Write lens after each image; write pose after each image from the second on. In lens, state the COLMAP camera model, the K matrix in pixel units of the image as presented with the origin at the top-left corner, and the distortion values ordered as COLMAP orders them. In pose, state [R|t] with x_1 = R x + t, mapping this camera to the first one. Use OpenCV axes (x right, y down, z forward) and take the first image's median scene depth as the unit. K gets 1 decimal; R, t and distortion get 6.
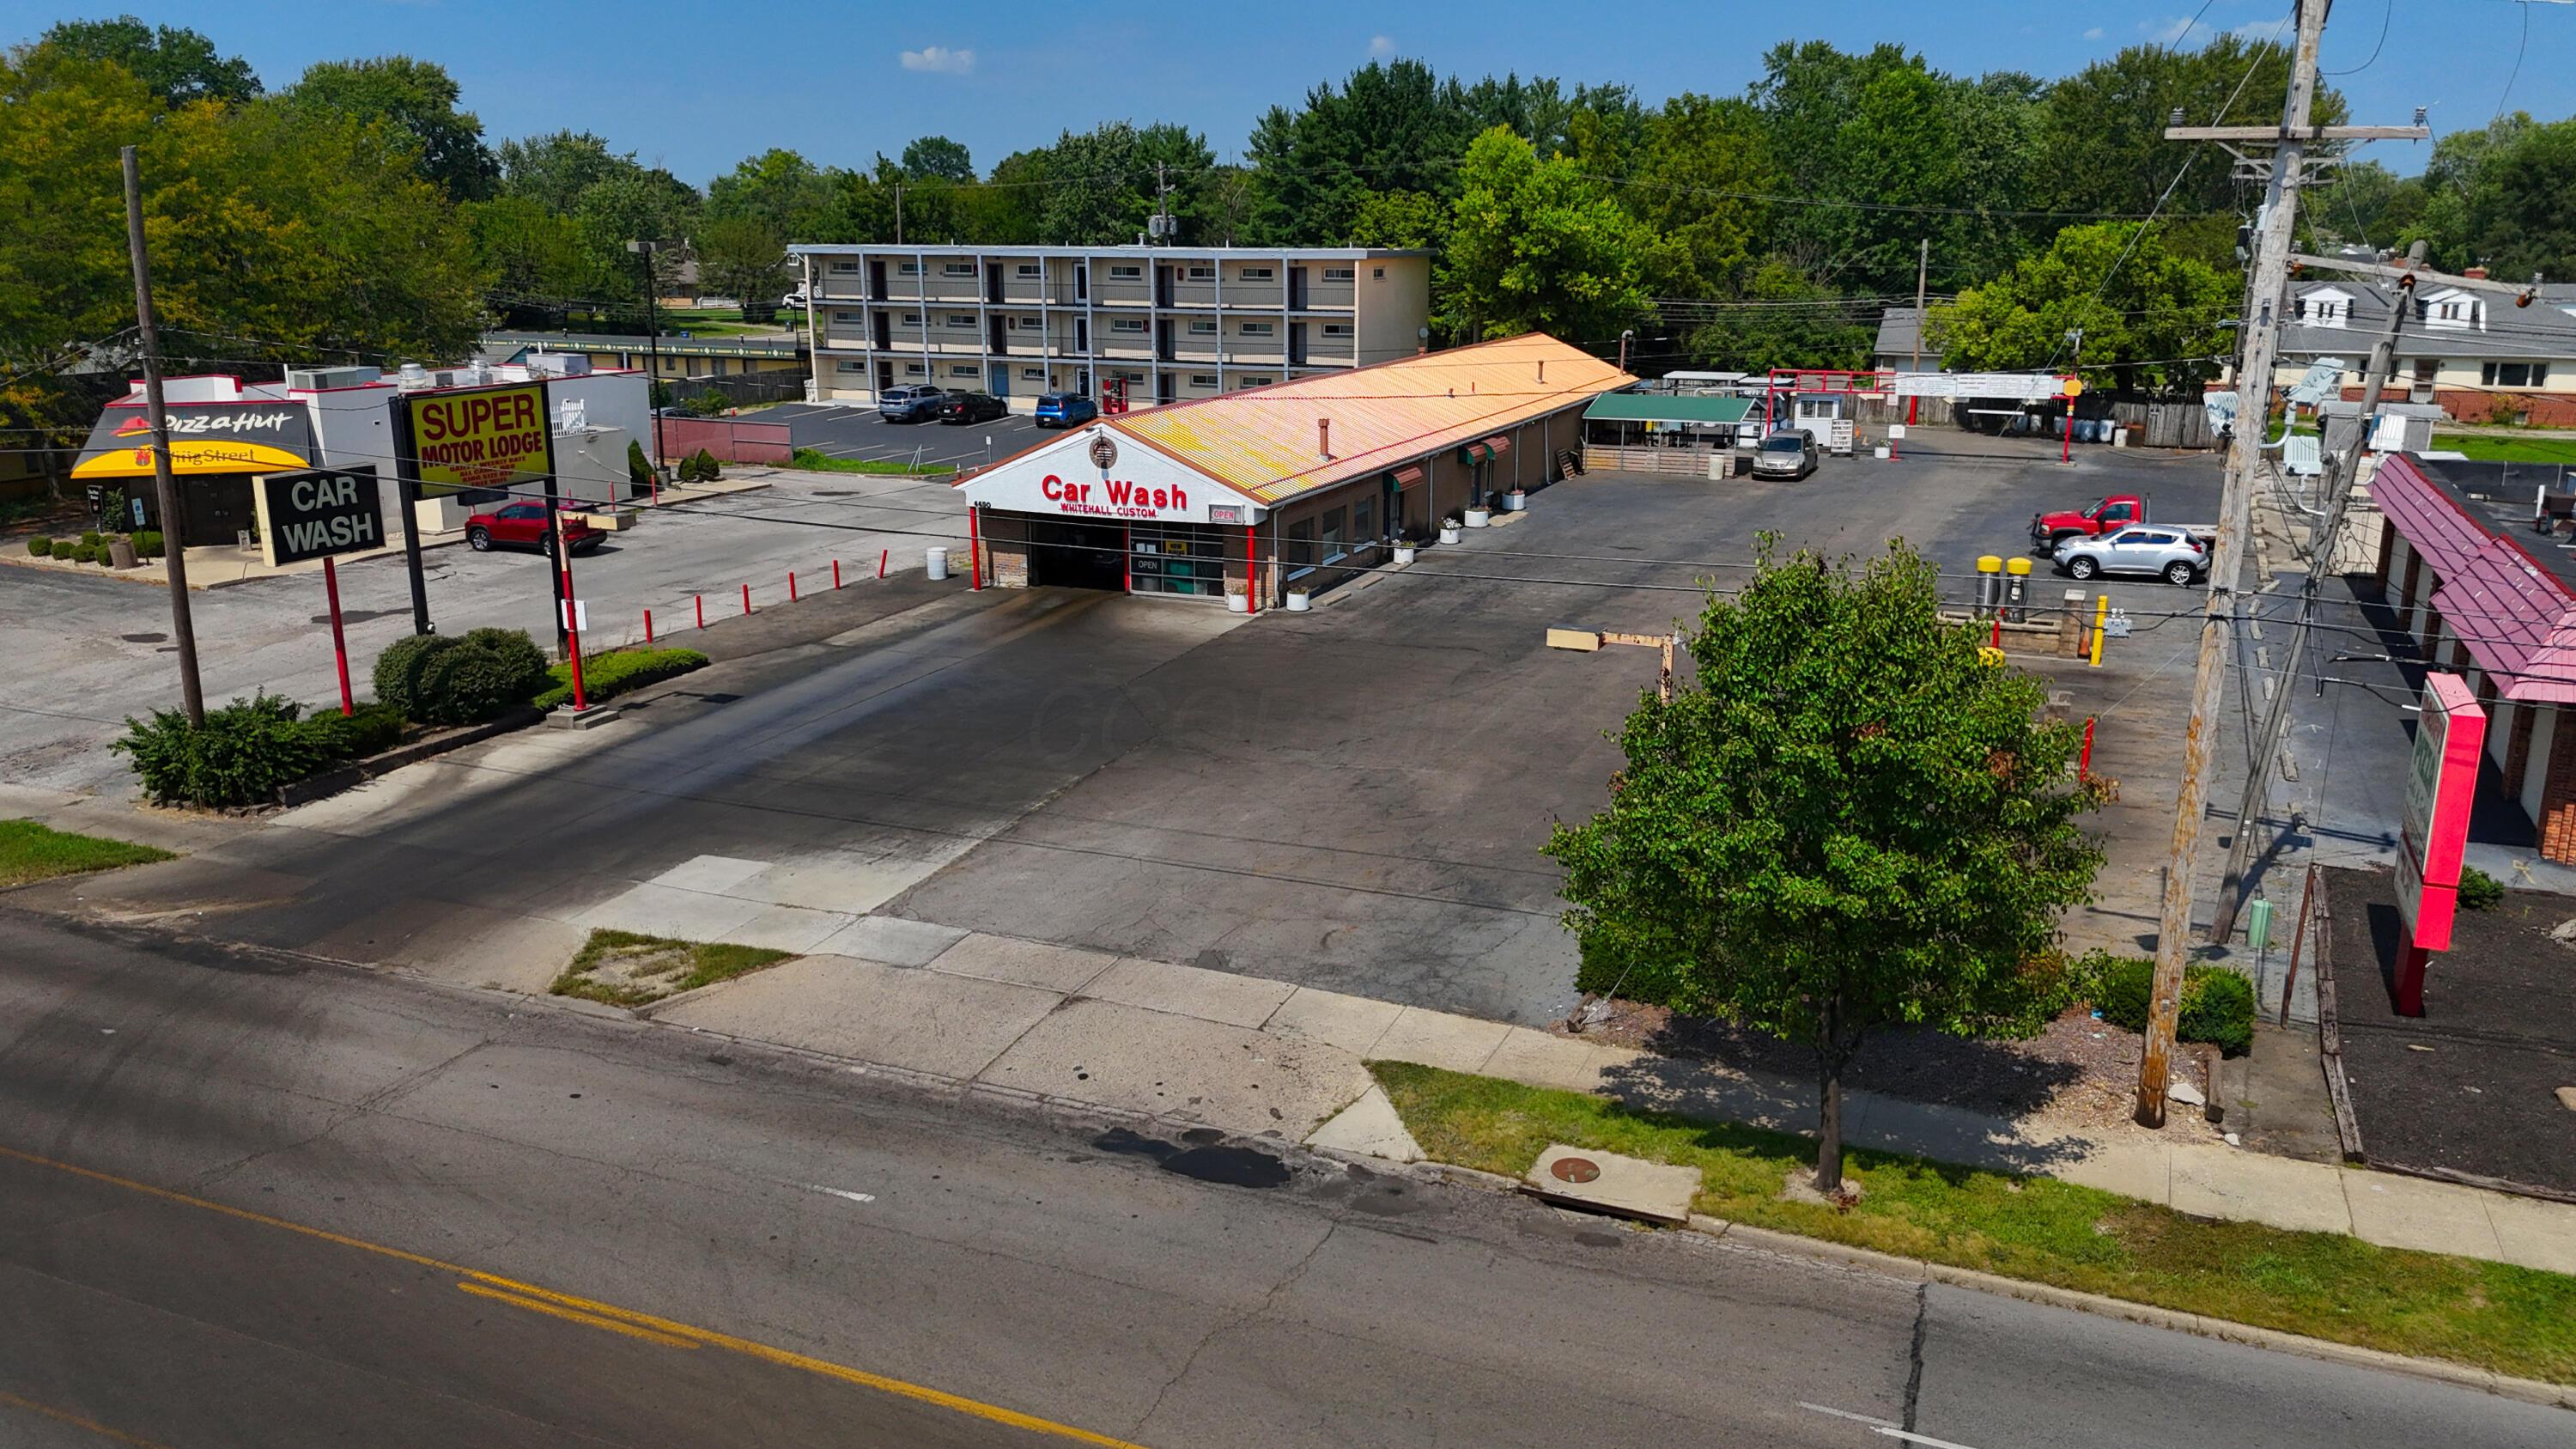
lens RADIAL K [[1903.3, 0, 1287.0], [0, 1903.3, 722.1], [0, 0, 1]] dist [0.072094, -0.068152]
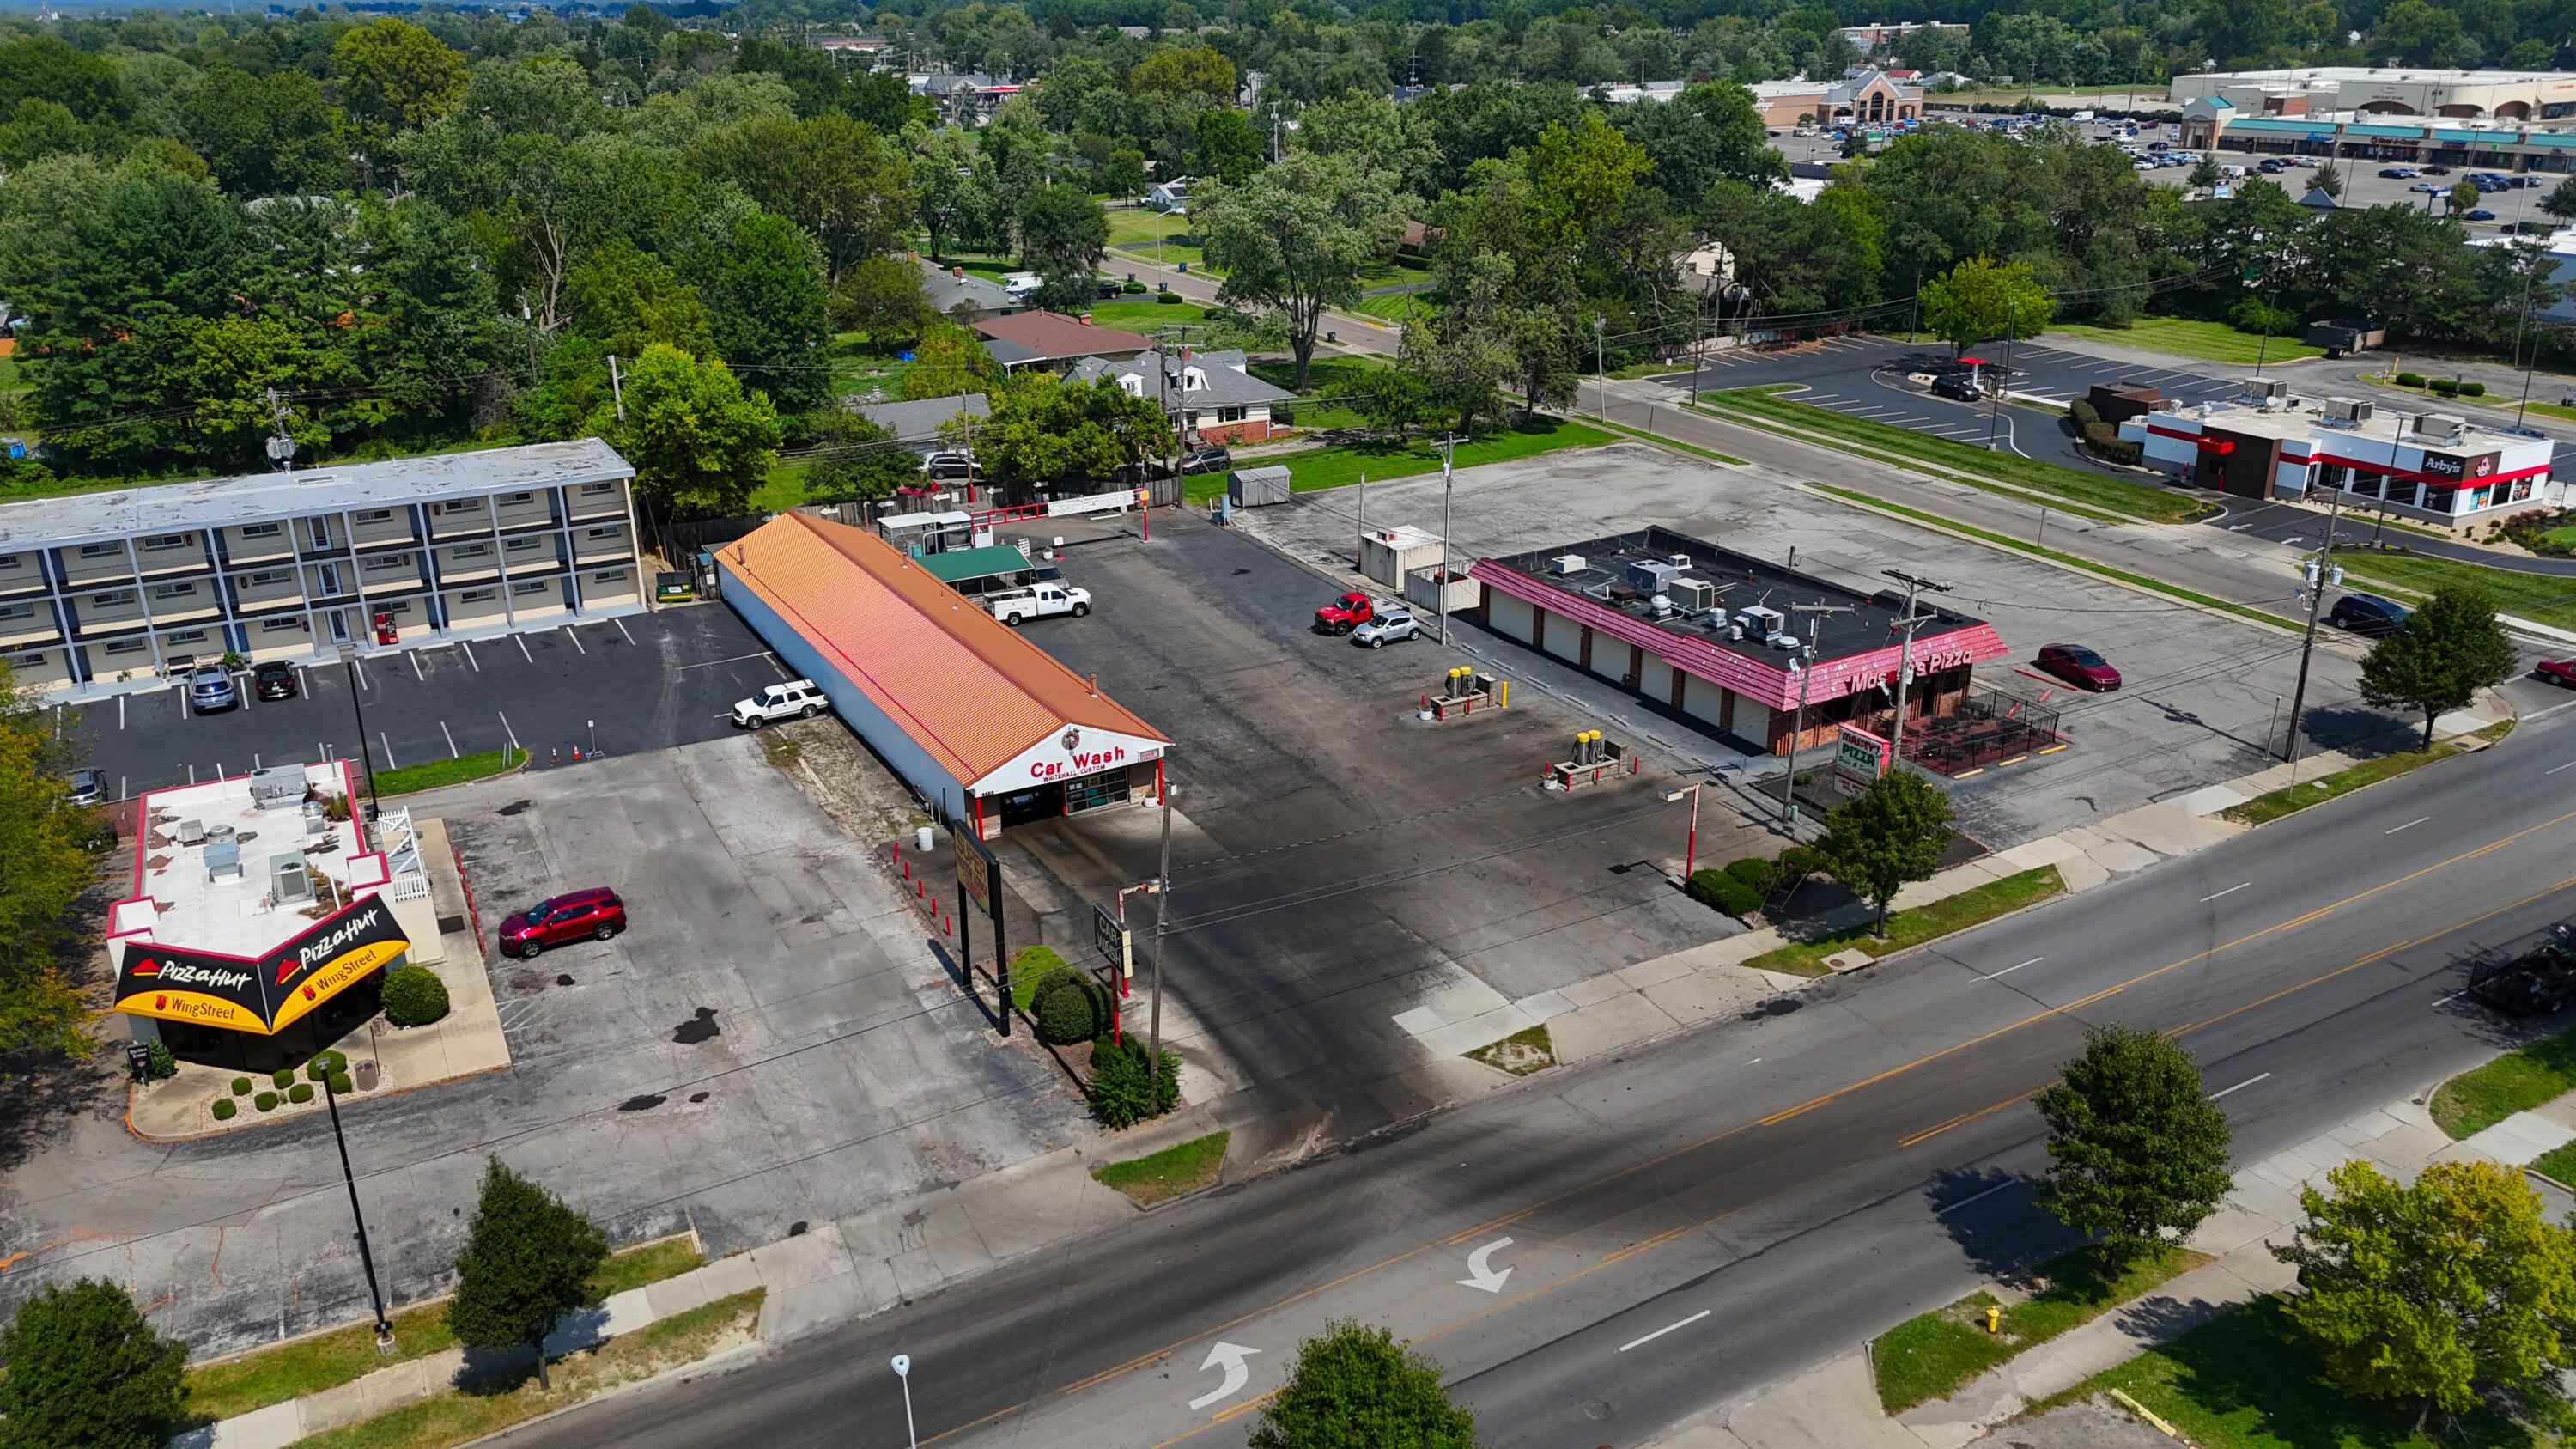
lens RADIAL K [[1903.3, 0, 1287.0], [0, 1903.3, 722.1], [0, 0, 1]] dist [0.072094, -0.068152]
pose [[0.604366, -0.291601, 0.741424, -0.759987], [0.217994, 0.955623, 0.198149, -0.282006], [-0.766303, 0.041871, 0.641114, -0.108386]]
